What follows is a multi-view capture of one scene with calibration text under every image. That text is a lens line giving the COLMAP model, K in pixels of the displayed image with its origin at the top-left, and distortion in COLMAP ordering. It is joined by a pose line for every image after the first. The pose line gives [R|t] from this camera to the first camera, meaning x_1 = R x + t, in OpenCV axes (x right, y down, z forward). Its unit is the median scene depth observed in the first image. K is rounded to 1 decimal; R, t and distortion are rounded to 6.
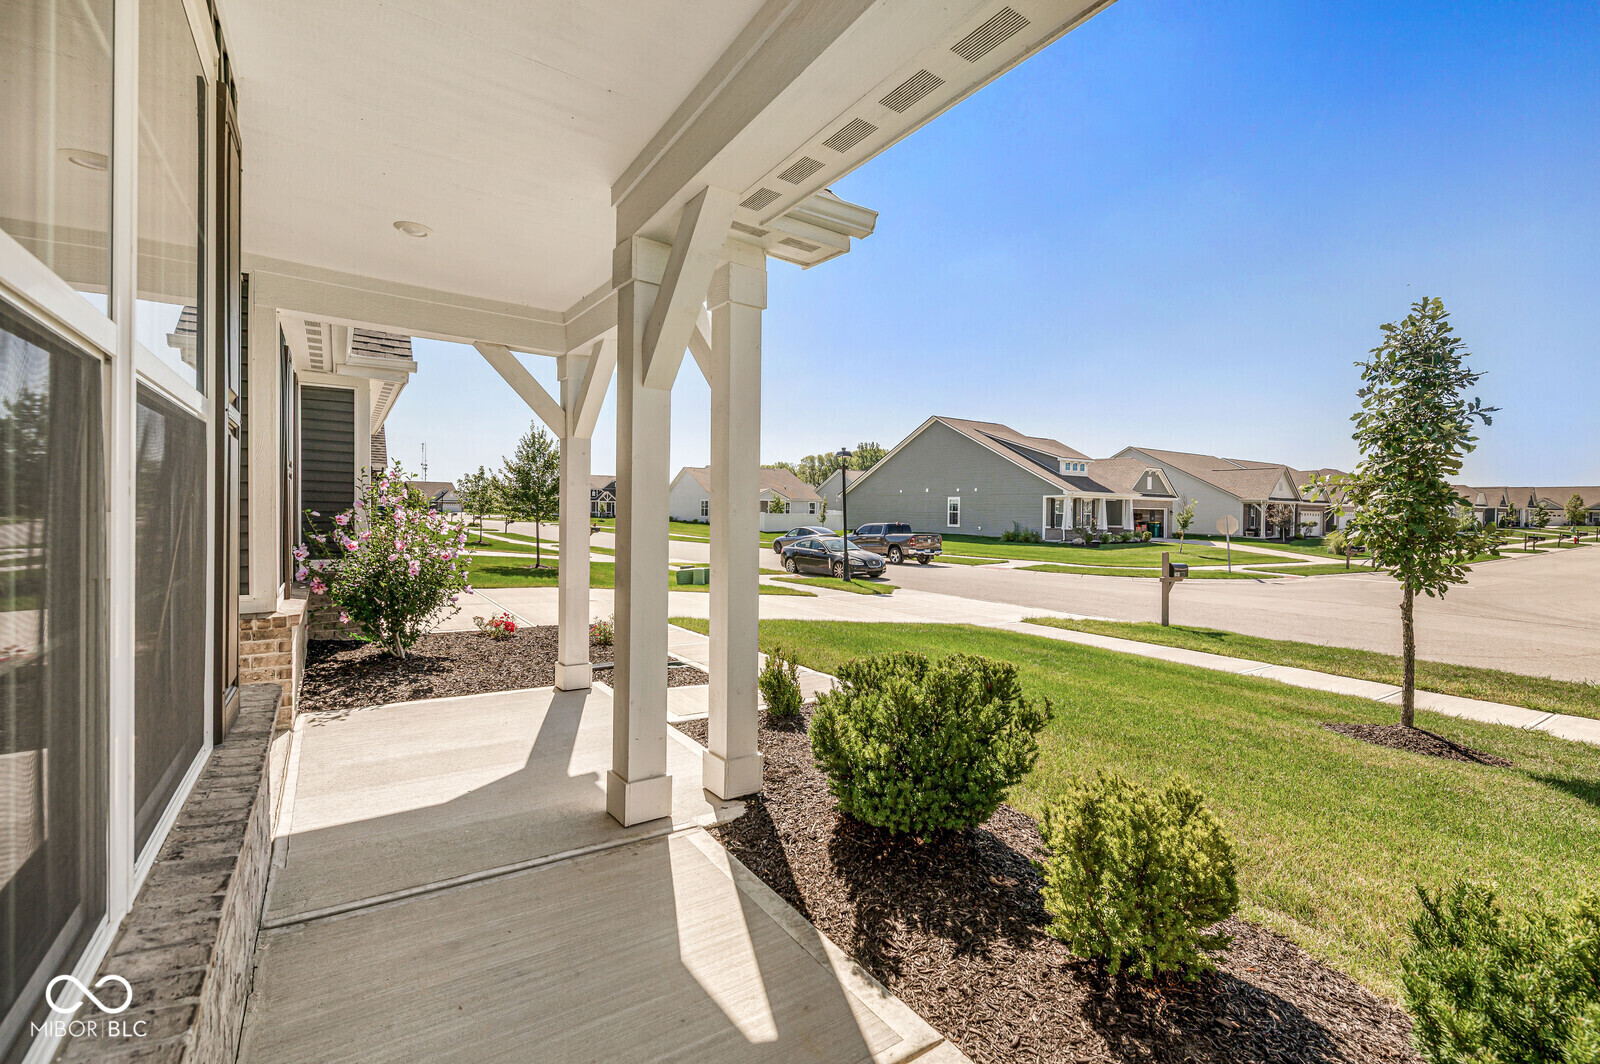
lens RADIAL K [[689.2, 0, 804.2], [0, 689.2, 523.2], [0, 0, 1]] dist [0.000762, 0.000370]
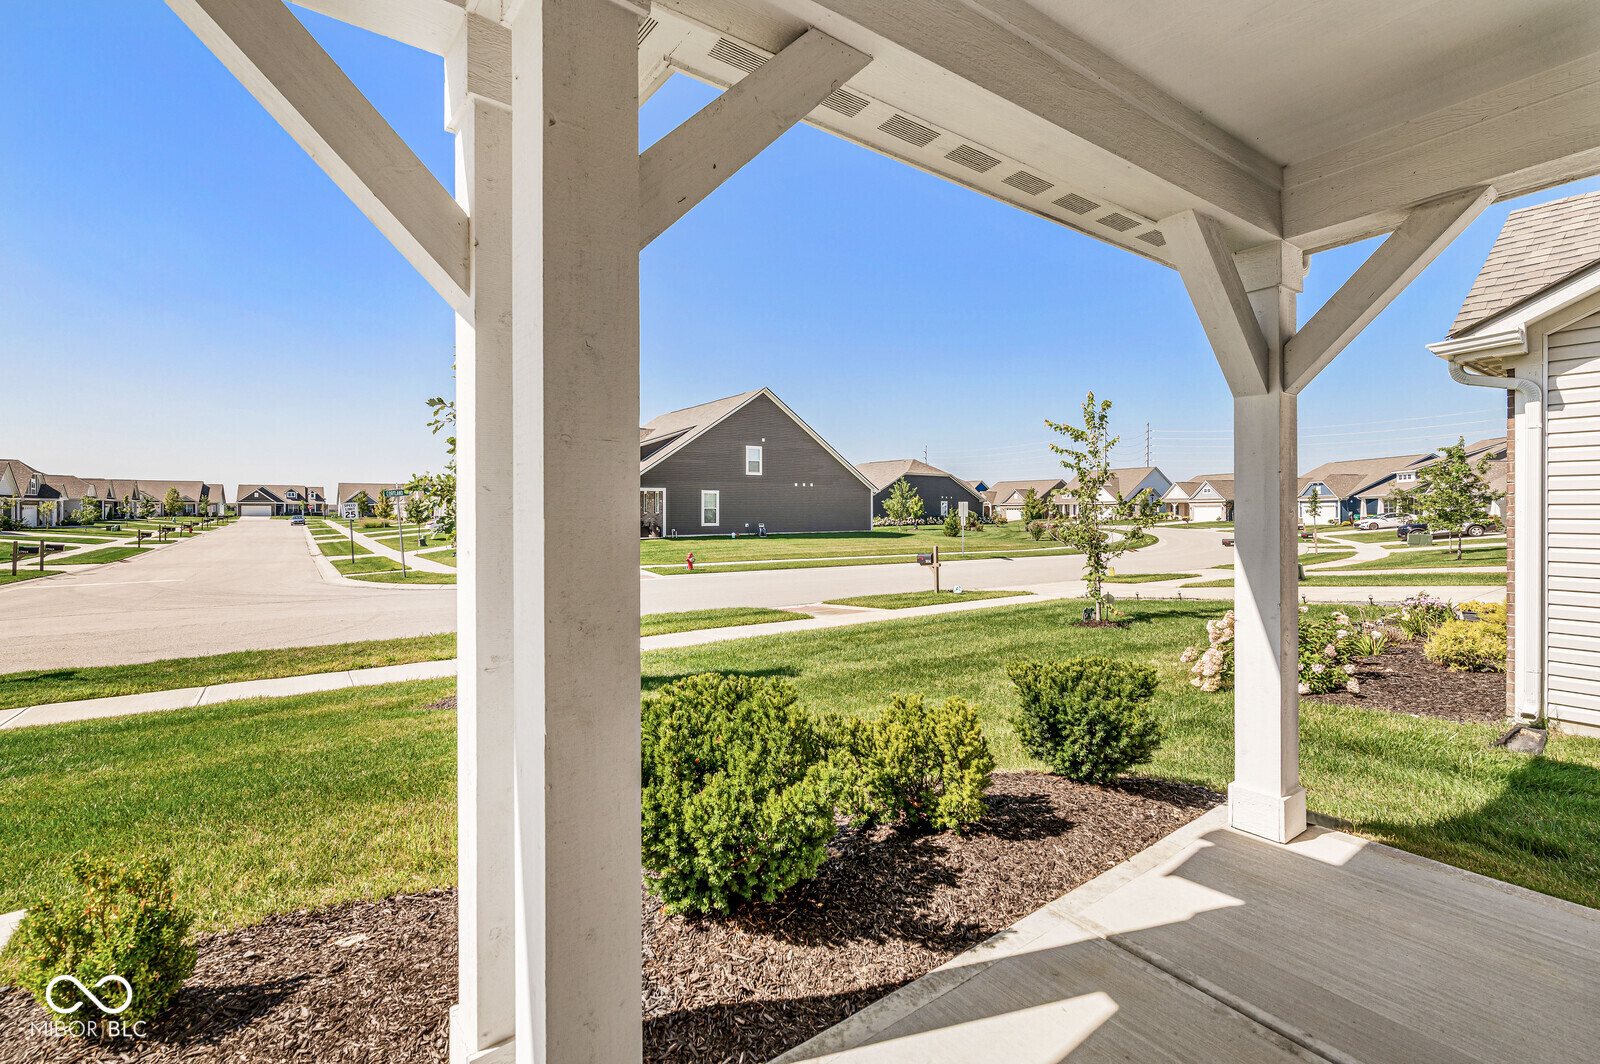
lens RADIAL K [[689.2, 0, 804.2], [0, 689.2, 523.2], [0, 0, 1]] dist [0.000762, 0.000370]
pose [[-0.013575, -0.034367, 0.999317, -0.904521], [0.023293, 0.999127, 0.034677, -0.056590], [-0.999637, 0.023748, -0.012763, 1.185965]]
